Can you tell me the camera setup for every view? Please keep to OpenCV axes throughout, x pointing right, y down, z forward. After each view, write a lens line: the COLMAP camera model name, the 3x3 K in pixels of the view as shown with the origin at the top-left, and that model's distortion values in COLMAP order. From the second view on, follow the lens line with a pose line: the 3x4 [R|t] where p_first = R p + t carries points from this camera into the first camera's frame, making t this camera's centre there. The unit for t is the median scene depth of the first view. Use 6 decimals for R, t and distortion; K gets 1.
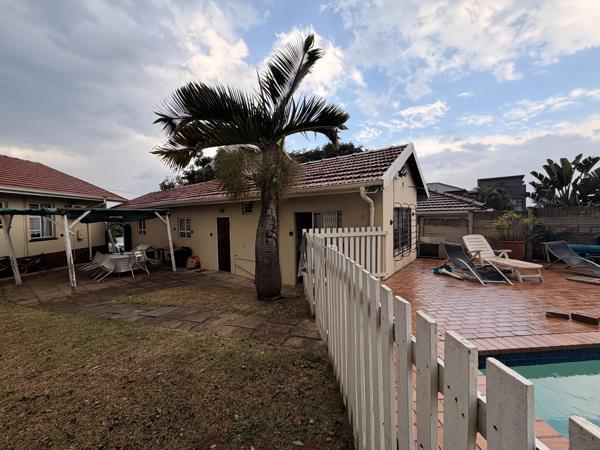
lens RADIAL K [[241.0, 0, 301.2], [0, 241.0, 222.2], [0, 0, 1]] dist [-0.000417, 0.000457]
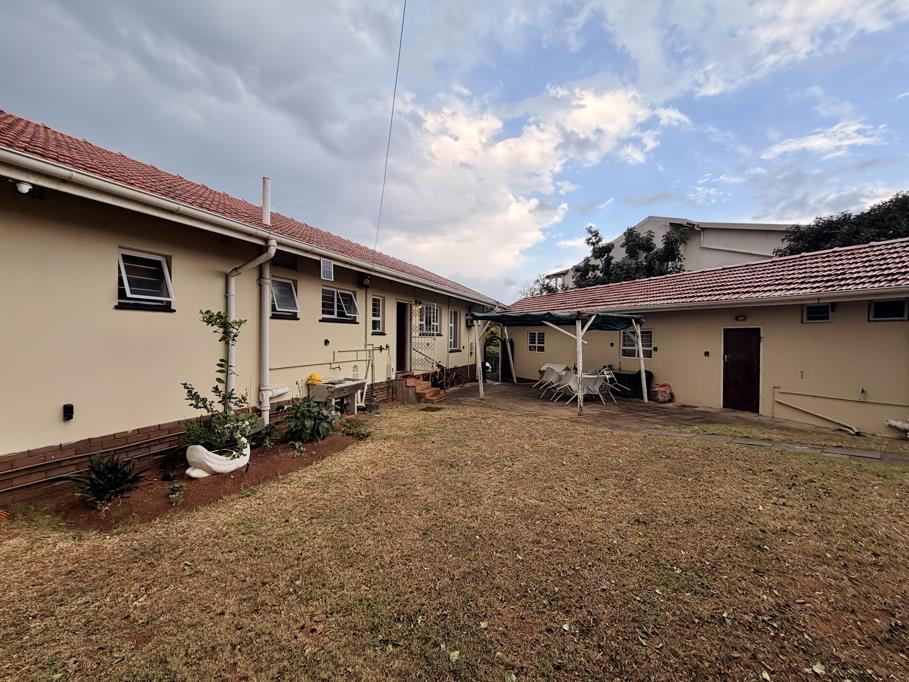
lens RADIAL K [[365.2, 0, 458.3], [0, 365.2, 341.3], [0, 0, 1]] dist [-0.000417, 0.000457]
pose [[0.895159, 0.033502, -0.444486, -0.760900], [-0.036451, 0.999334, 0.001914, 0.055270], [0.444254, 0.014488, 0.895784, -0.313877]]
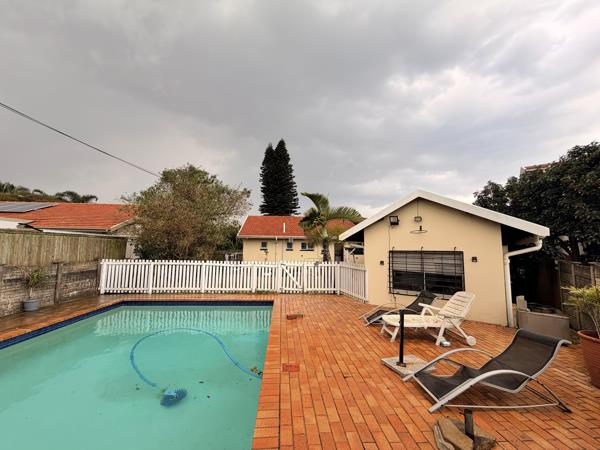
lens RADIAL K [[241.0, 0, 300.6], [0, 241.0, 227.8], [0, 0, 1]] dist [-0.000417, 0.000457]
pose [[-0.003596, -0.071586, -0.997428, 1.445794], [-0.037697, 0.996735, -0.071401, -0.061598], [0.999283, 0.037343, -0.006283, 0.515247]]
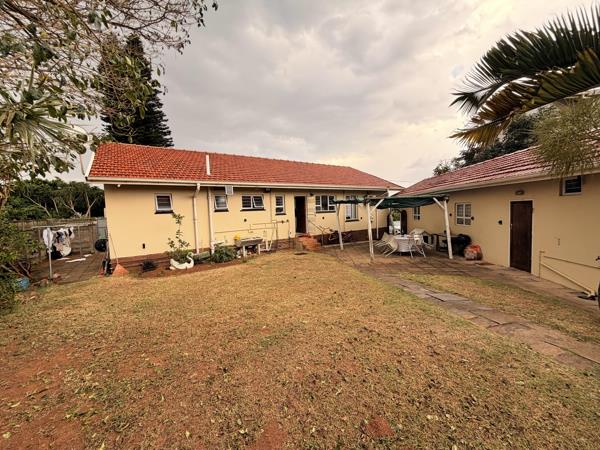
lens RADIAL K [[241.0, 0, 295.9], [0, 241.0, 226.0], [0, 0, 1]] dist [-0.000417, 0.000457]
pose [[0.521227, 0.057080, -0.851507, -0.049705], [0.007244, 0.997429, 0.071296, -0.001024], [0.853387, -0.043330, 0.519474, -0.034910]]
